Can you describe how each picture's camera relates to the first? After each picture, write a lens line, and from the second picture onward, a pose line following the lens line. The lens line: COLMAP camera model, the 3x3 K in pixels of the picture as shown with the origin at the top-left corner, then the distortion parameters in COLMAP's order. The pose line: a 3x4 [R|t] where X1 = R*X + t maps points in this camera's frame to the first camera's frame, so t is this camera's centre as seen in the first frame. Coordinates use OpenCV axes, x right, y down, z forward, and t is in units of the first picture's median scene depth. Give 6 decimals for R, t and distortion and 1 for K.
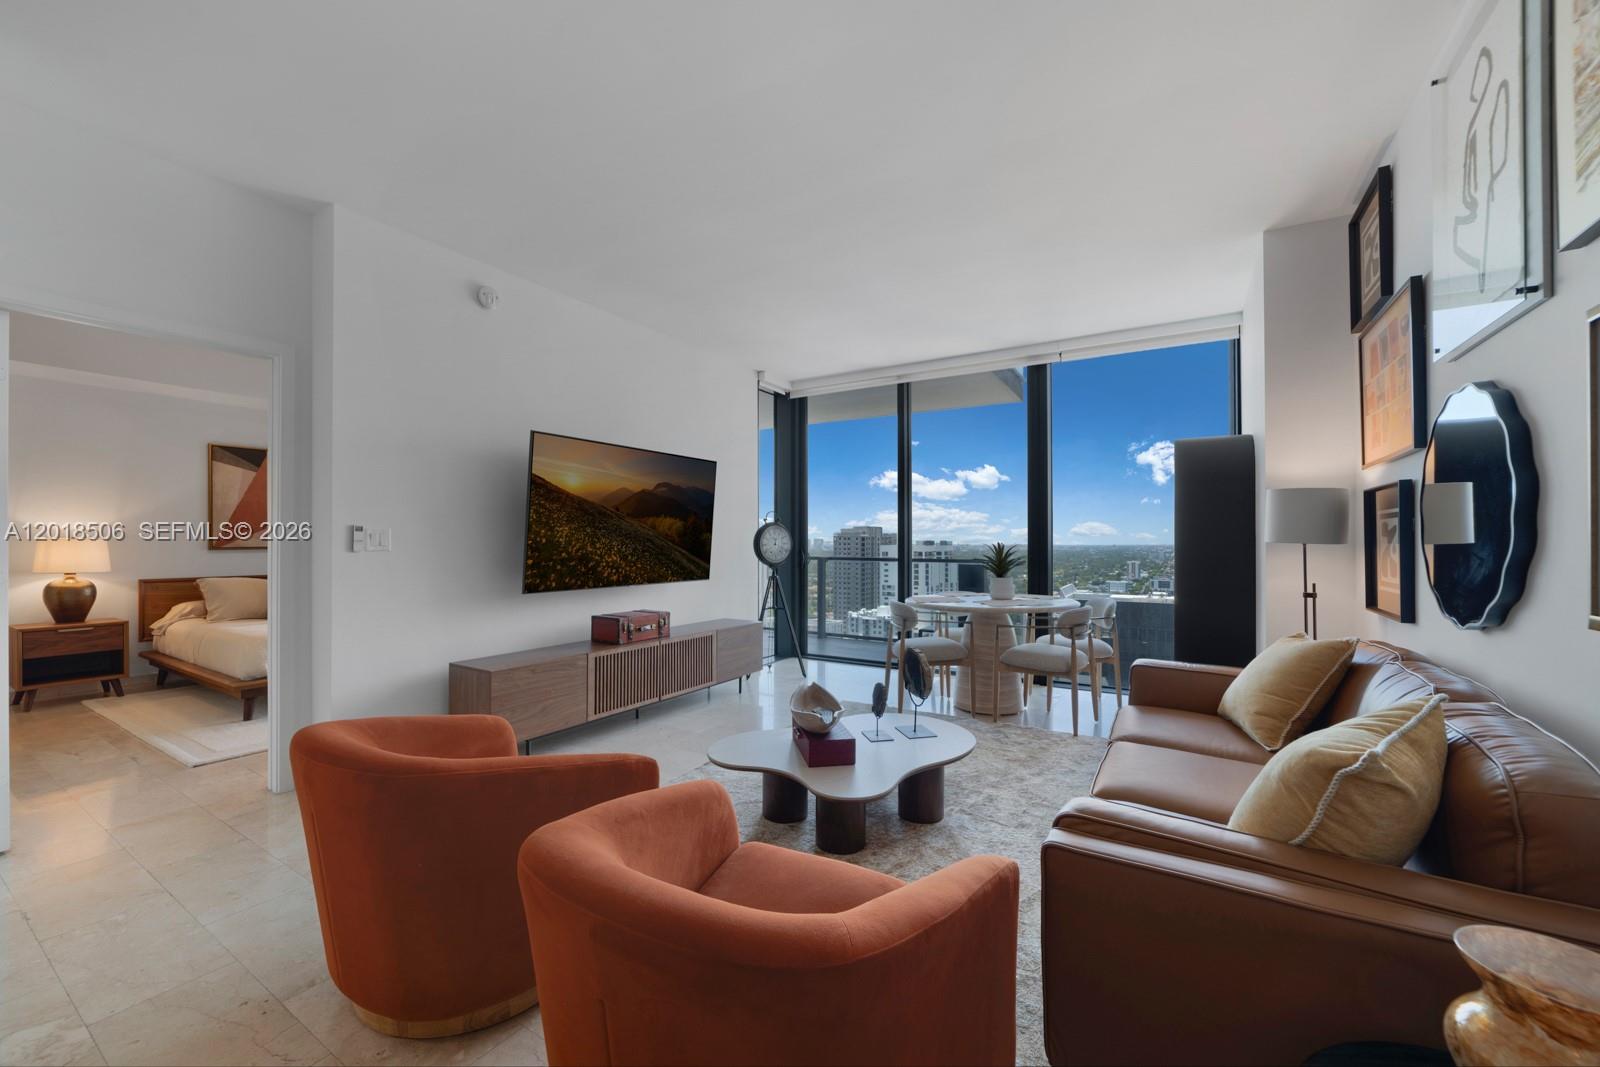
lens RADIAL K [[634.2, 0, 809.0], [0, 634.2, 534.4], [0, 0, 1]] dist [-0.010717, 0.004717]
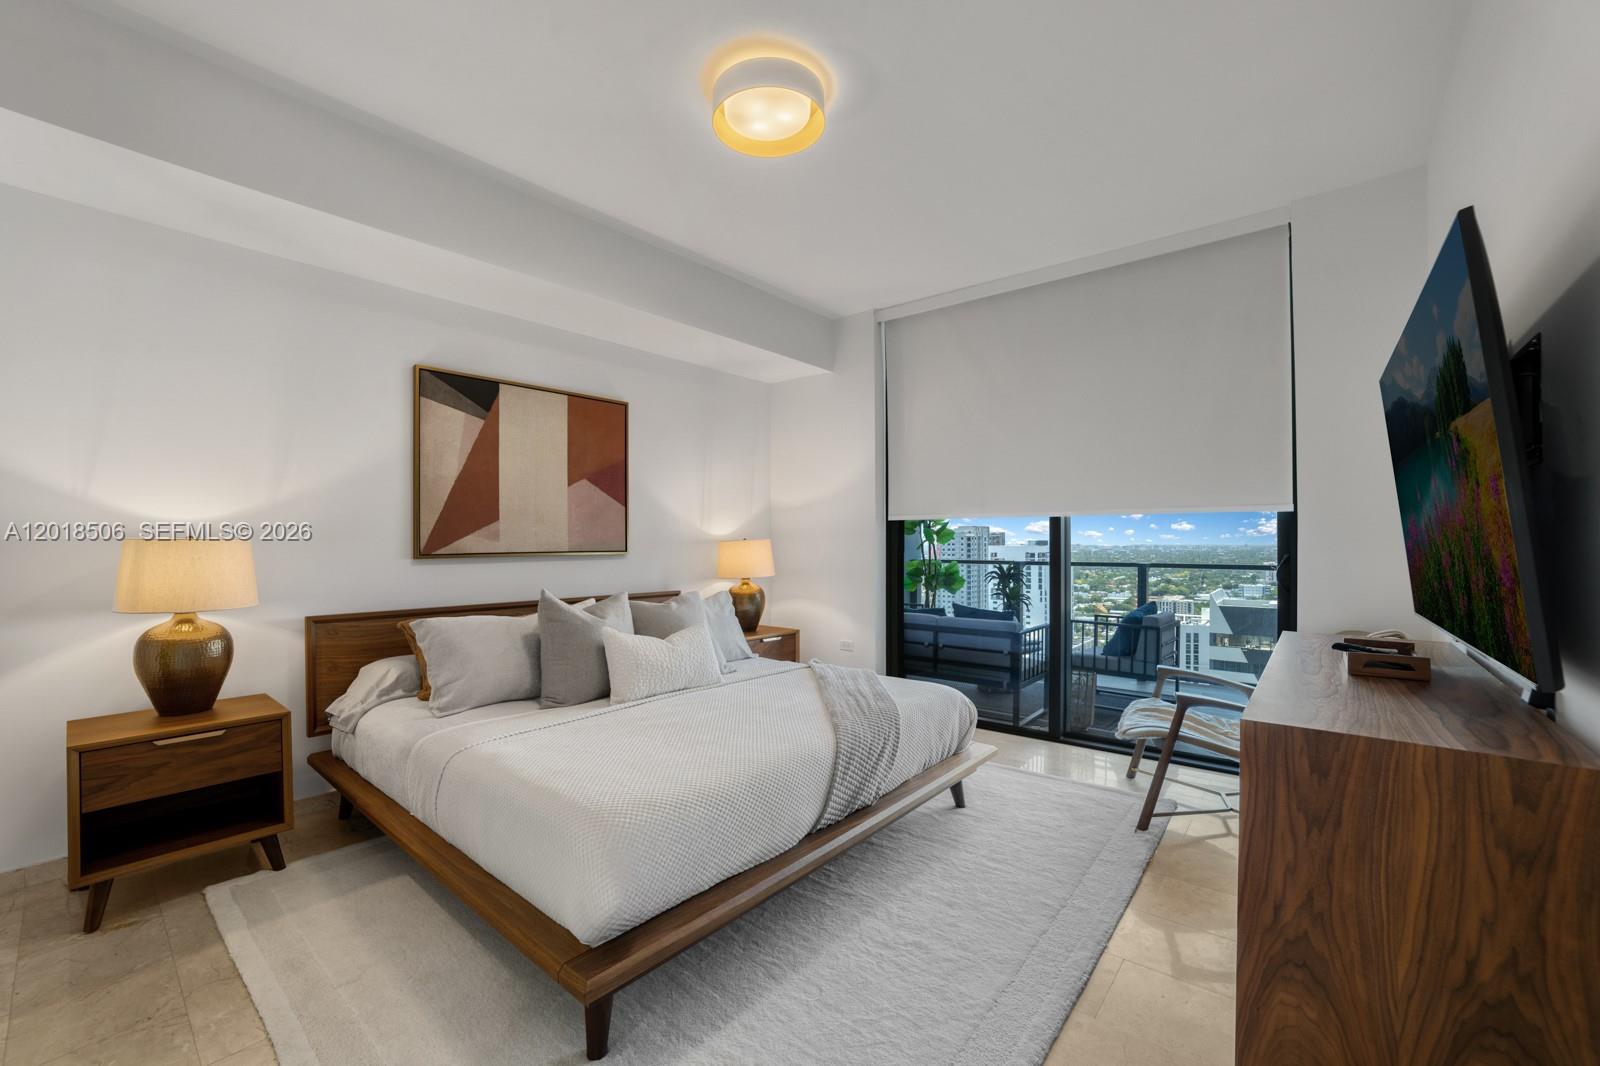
lens RADIAL K [[634.2, 0, 800.5], [0, 634.2, 541.2], [0, 0, 1]] dist [-0.010717, 0.004717]
pose [[0.990092, -0.007487, -0.140222, -0.586753], [0.008563, 0.999938, 0.007069, 0.007939], [0.140161, -0.008199, 0.990095, 0.543179]]
